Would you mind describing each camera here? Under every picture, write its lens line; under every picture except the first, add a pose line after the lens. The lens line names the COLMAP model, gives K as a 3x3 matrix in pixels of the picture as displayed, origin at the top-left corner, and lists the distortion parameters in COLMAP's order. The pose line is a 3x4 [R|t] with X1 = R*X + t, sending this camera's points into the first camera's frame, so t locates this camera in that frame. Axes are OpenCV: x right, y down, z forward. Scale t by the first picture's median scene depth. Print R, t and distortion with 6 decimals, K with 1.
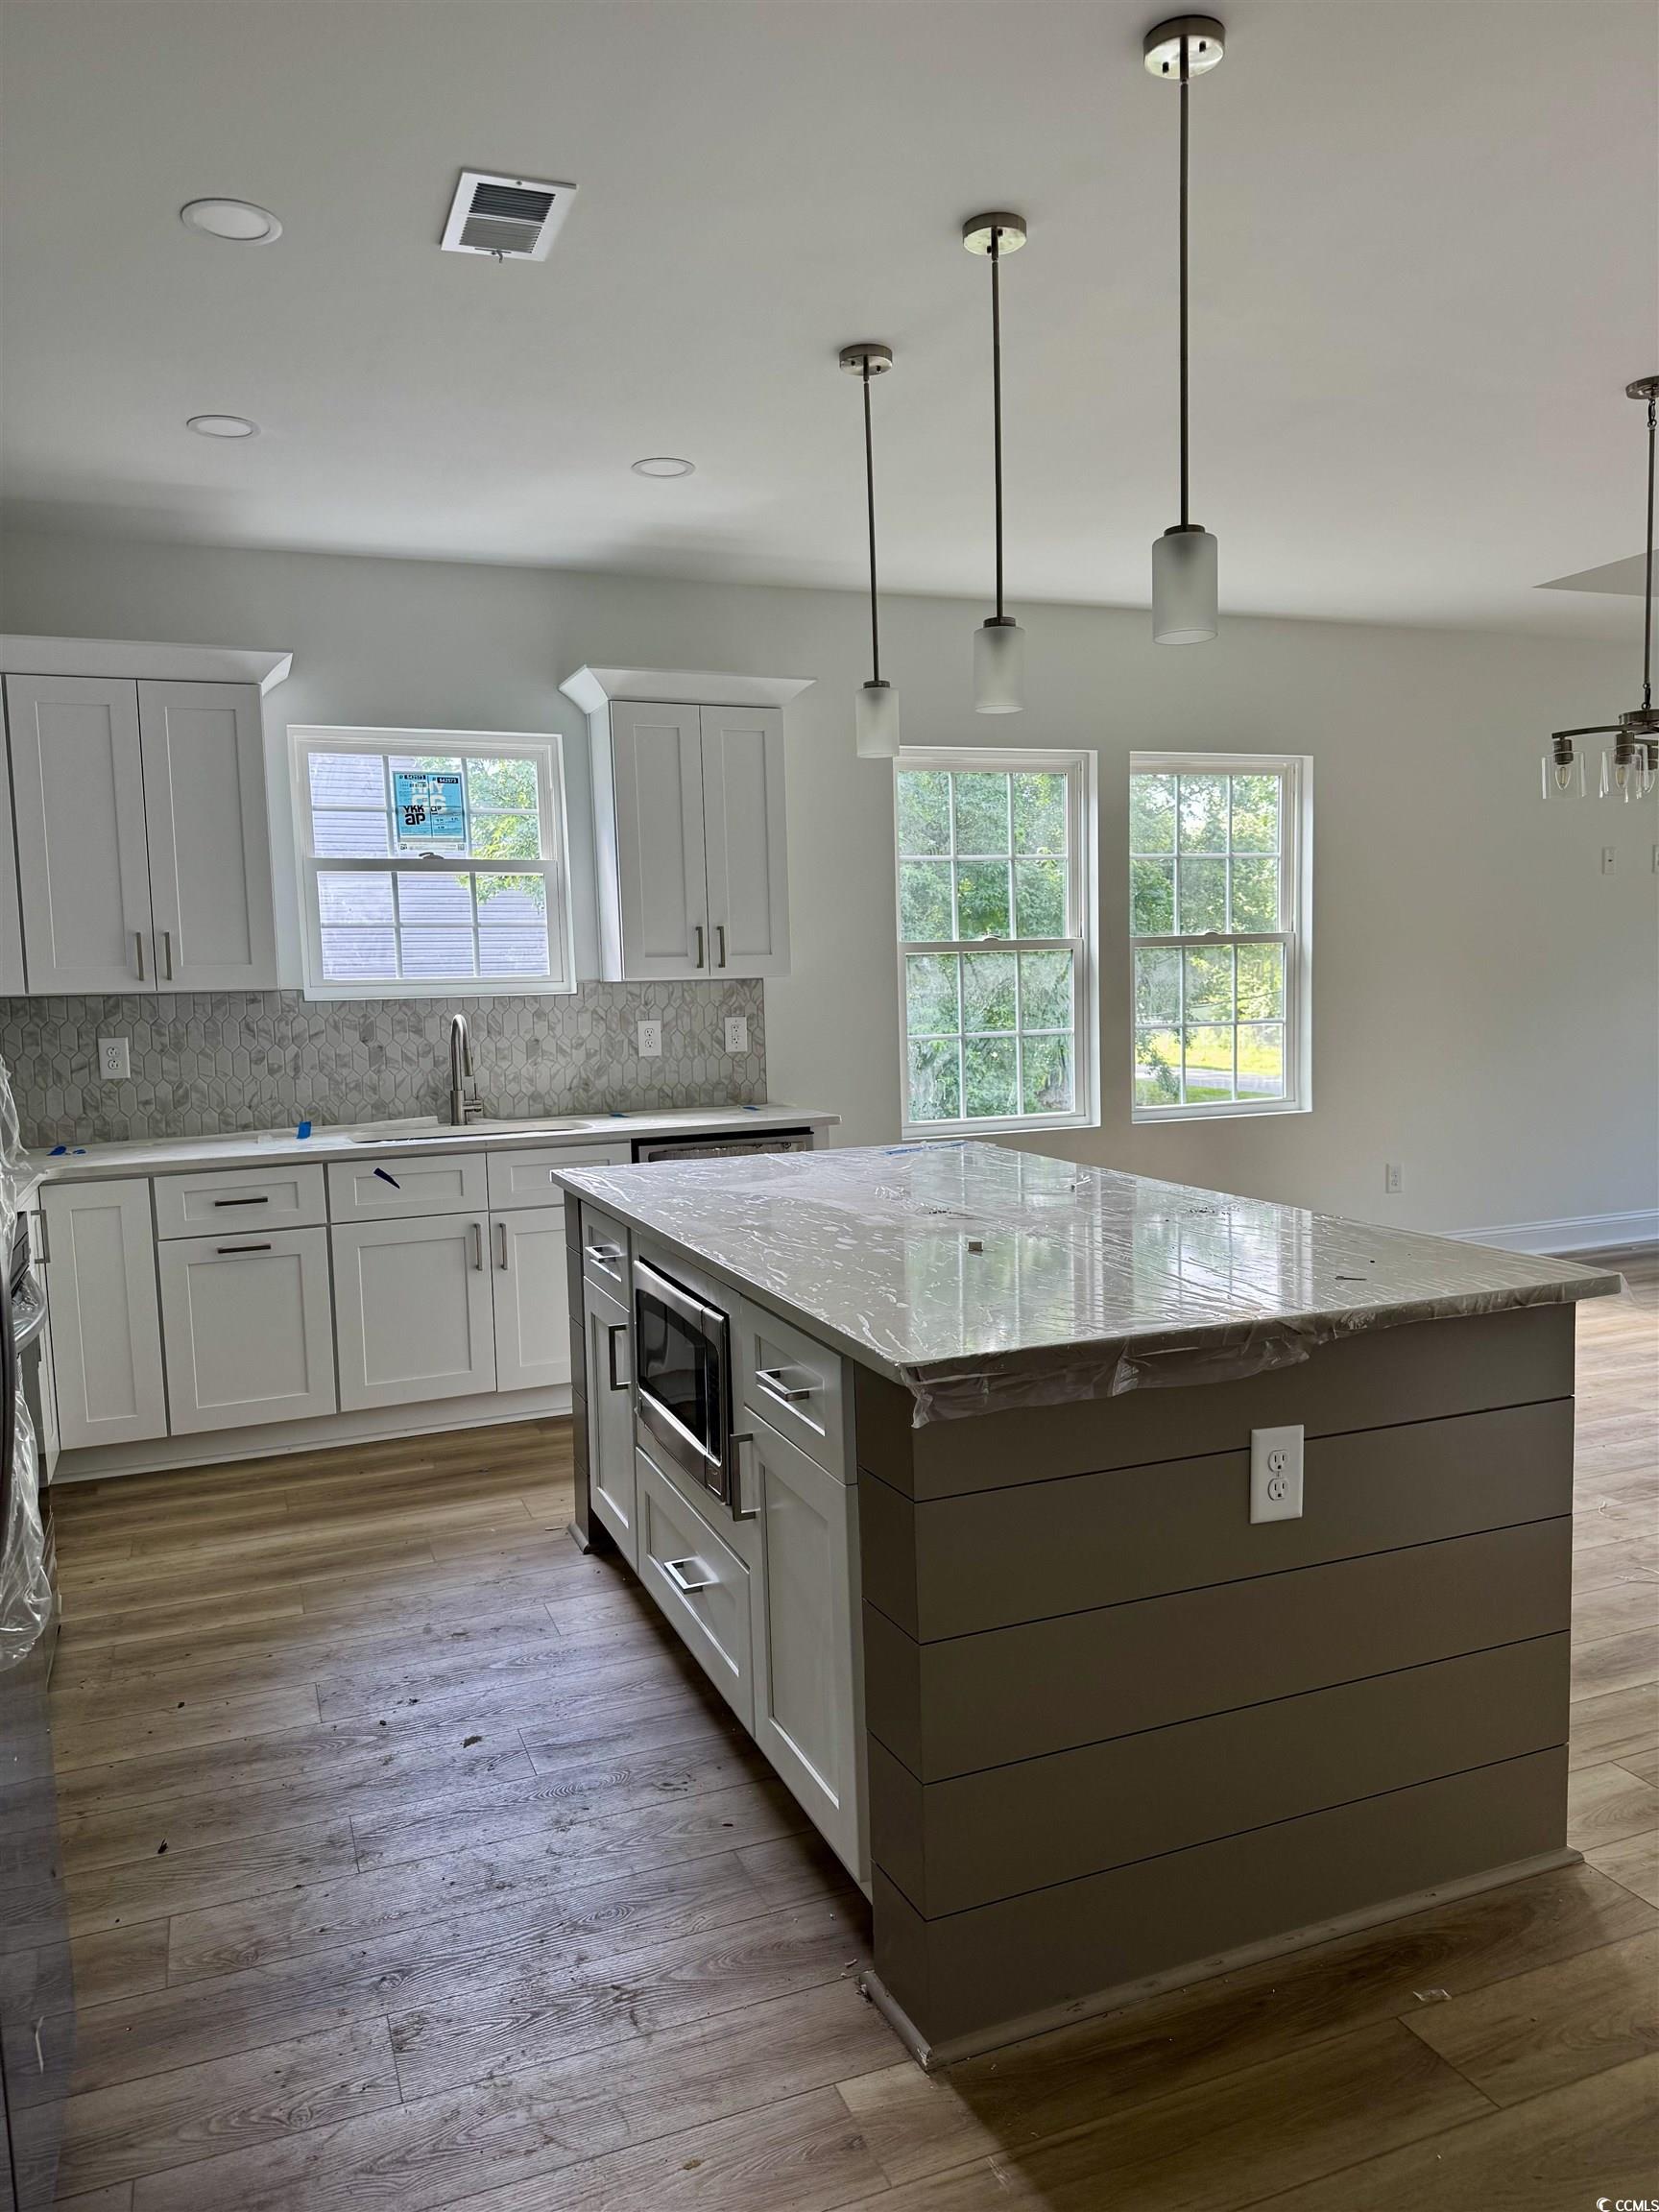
lens RADIAL K [[1543.0, 0, 834.4], [0, 1543.0, 1113.9], [0, 0, 1]] dist [0.080389, -0.081051]
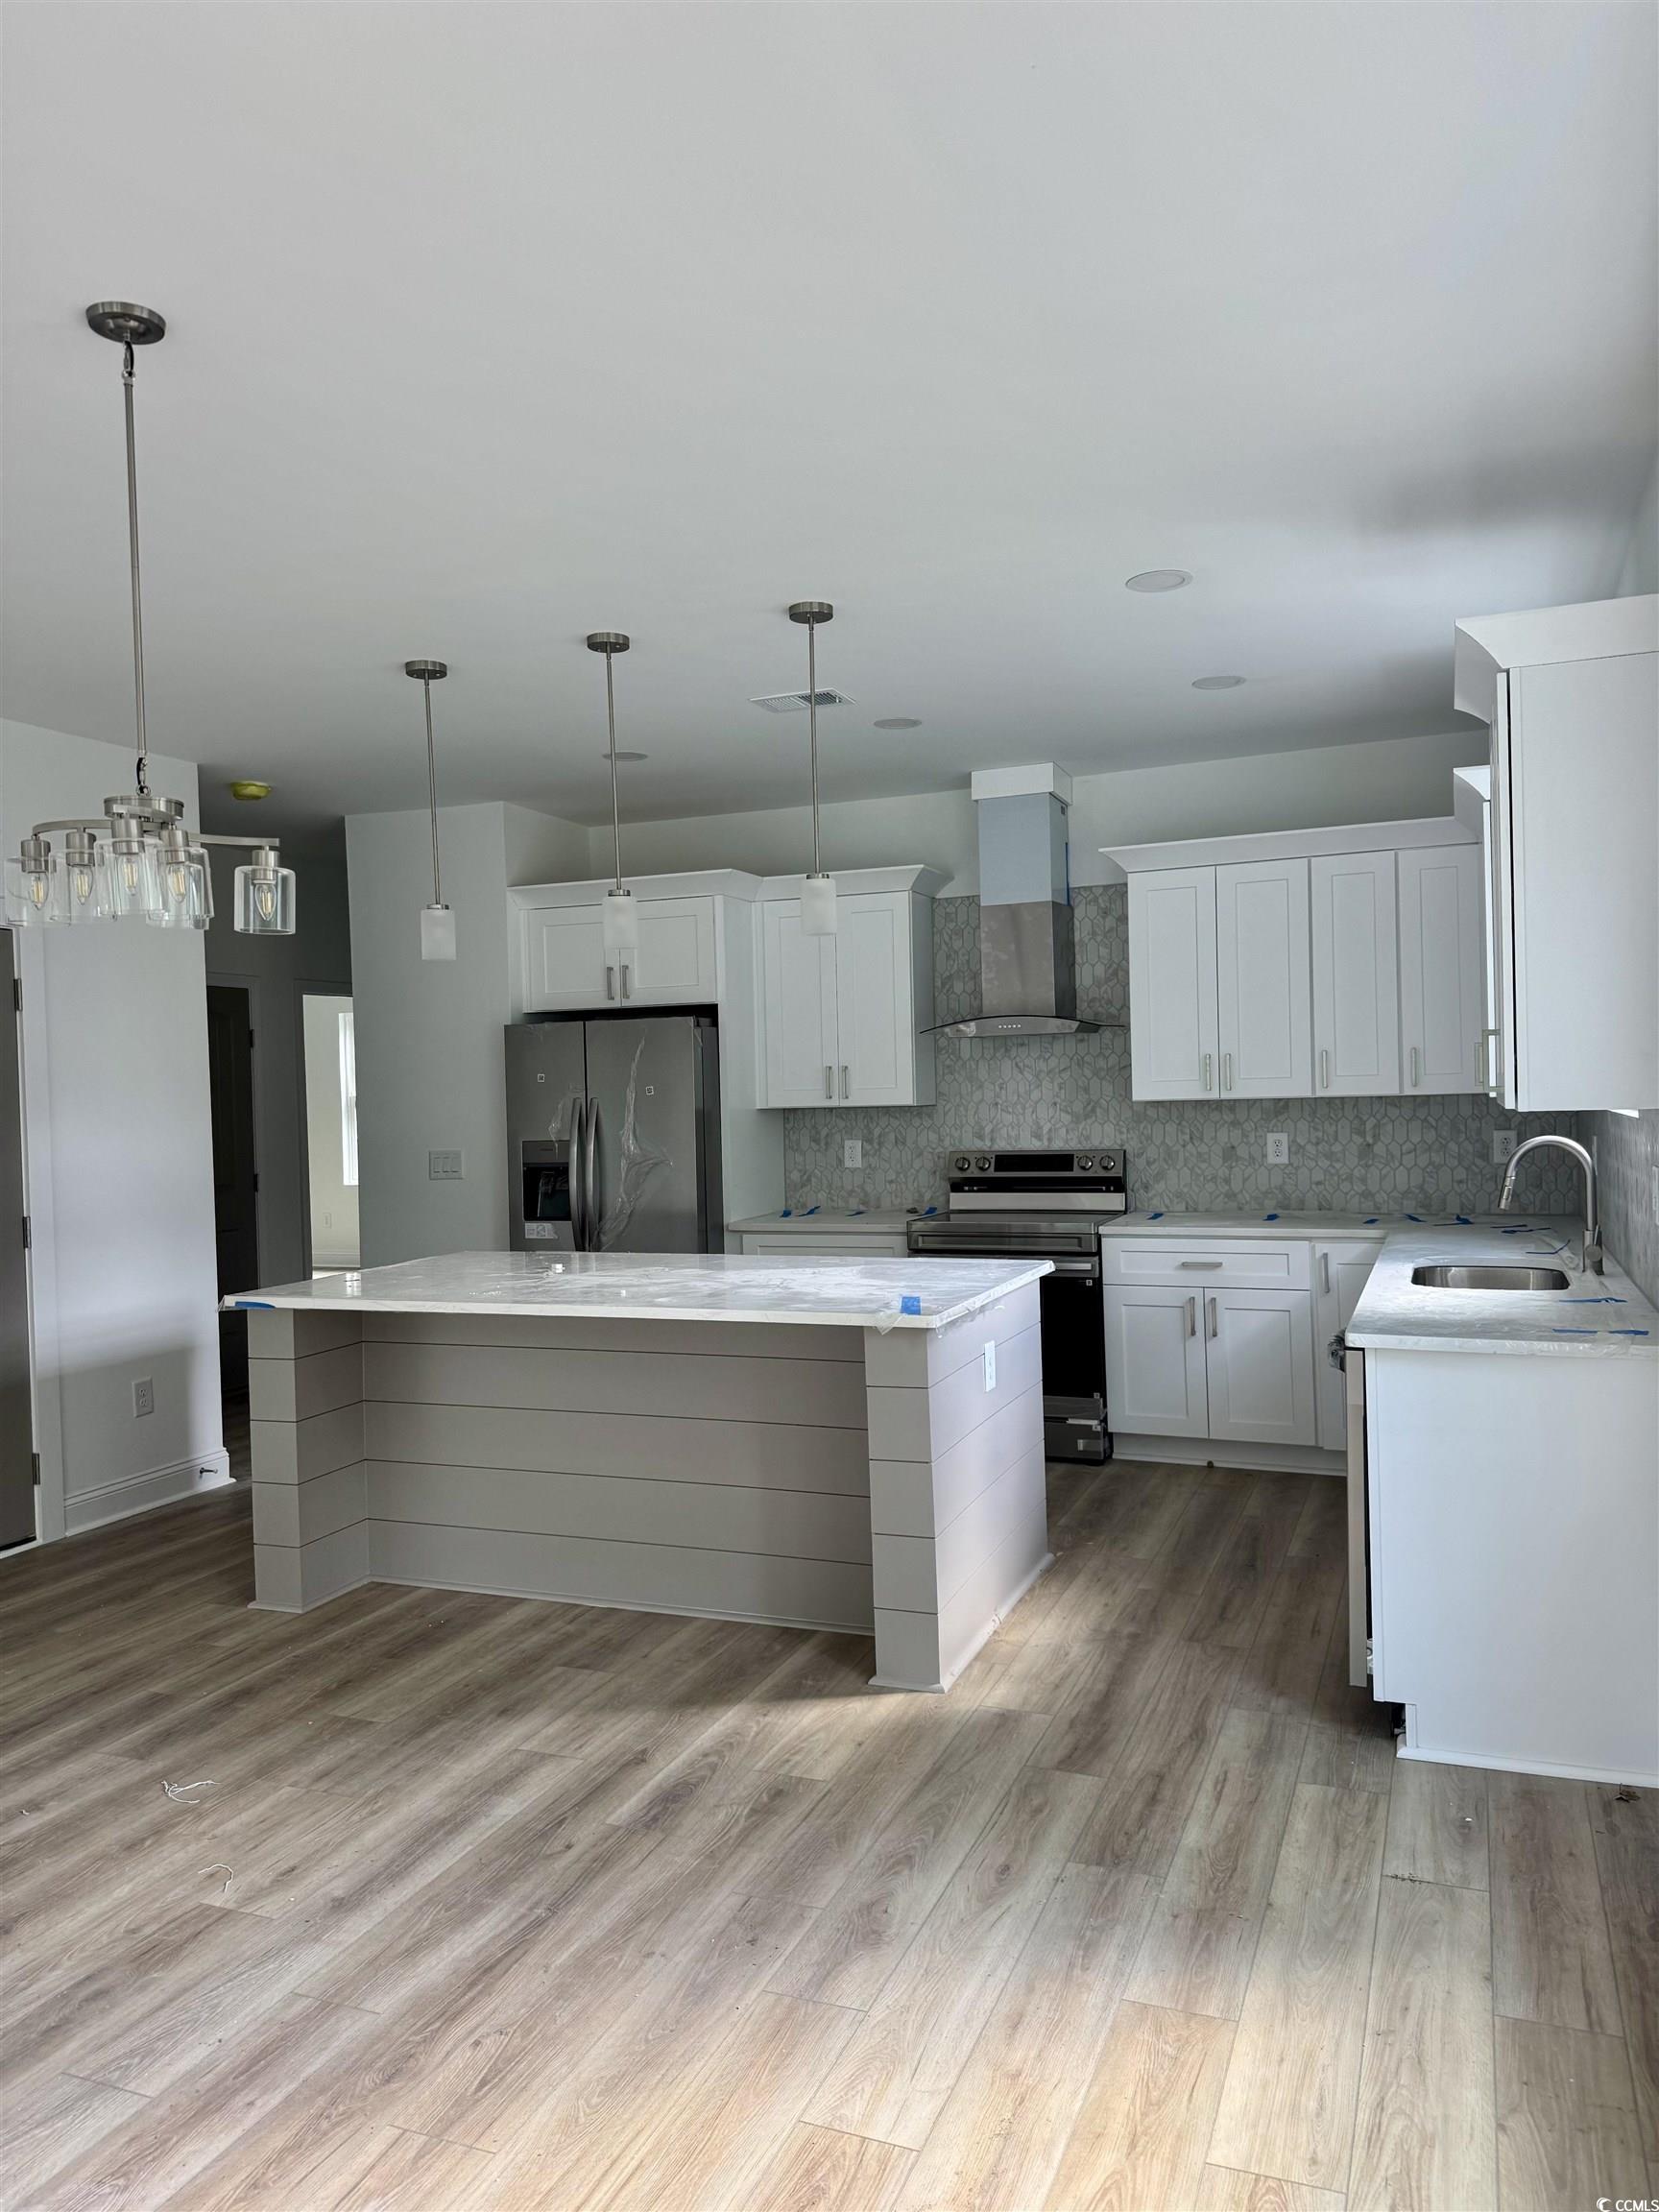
lens RADIAL K [[1543.0, 0, 840.6], [0, 1543.0, 1105.1], [0, 0, 1]] dist [0.080389, -0.081051]
pose [[-0.687004, 0.054900, -0.724576, 0.596213], [-0.024750, 0.994795, 0.098842, -0.148408], [0.726232, 0.085838, -0.682070, 1.252336]]
